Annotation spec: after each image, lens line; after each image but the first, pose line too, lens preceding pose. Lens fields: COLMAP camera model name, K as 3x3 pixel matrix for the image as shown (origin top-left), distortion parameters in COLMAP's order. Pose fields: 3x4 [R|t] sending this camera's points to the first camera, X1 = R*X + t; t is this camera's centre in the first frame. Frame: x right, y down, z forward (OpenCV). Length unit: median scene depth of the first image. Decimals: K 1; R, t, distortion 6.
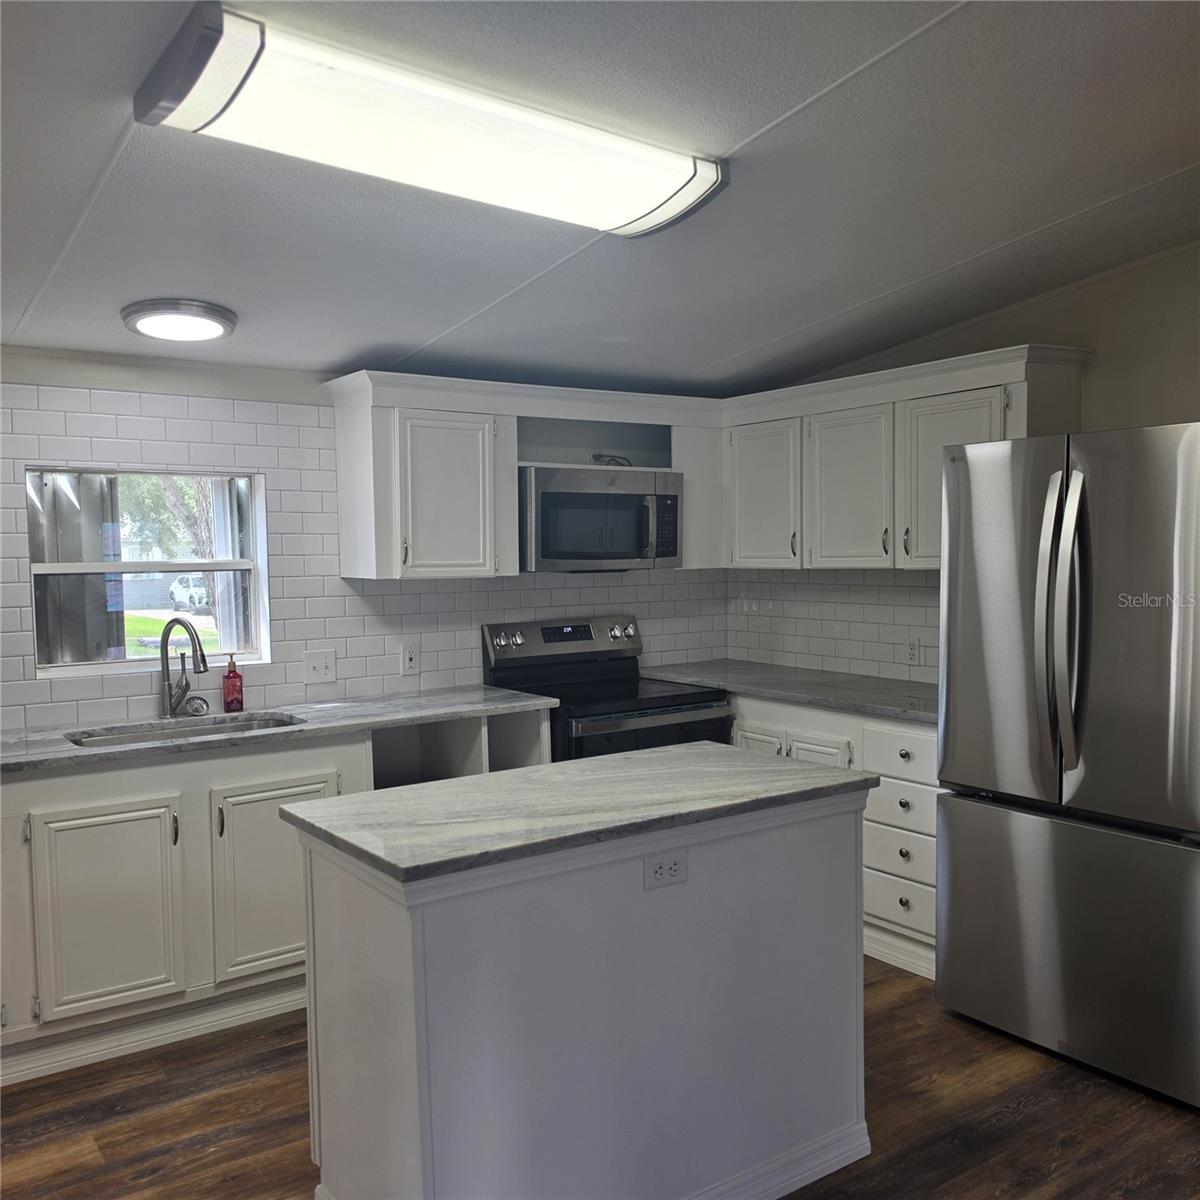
lens RADIAL K [[1105.7, 0, 598.2], [0, 1105.7, 607.5], [0, 0, 1]] dist [0.016568, 0.000000]
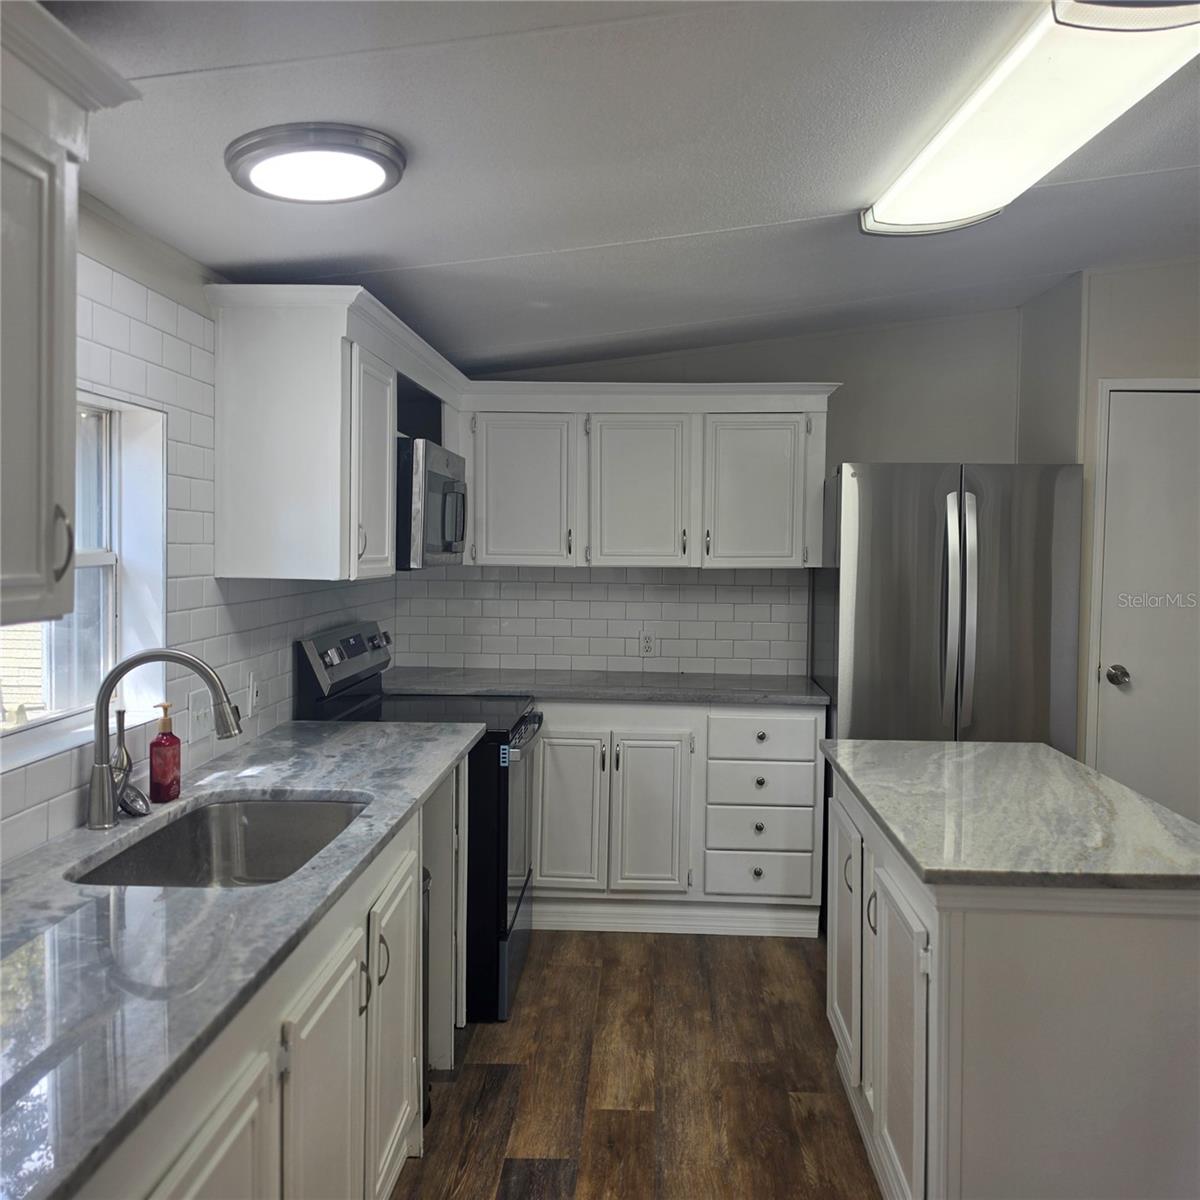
lens RADIAL K [[1105.7, 0, 603.4], [0, 1105.7, 591.9], [0, 0, 1]] dist [0.016568, 0.000000]
pose [[0.600501, -0.015204, 0.799479, -0.637660], [0.019878, 0.999794, 0.004082, -0.017219], [-0.799377, 0.013441, 0.600680, 0.421887]]
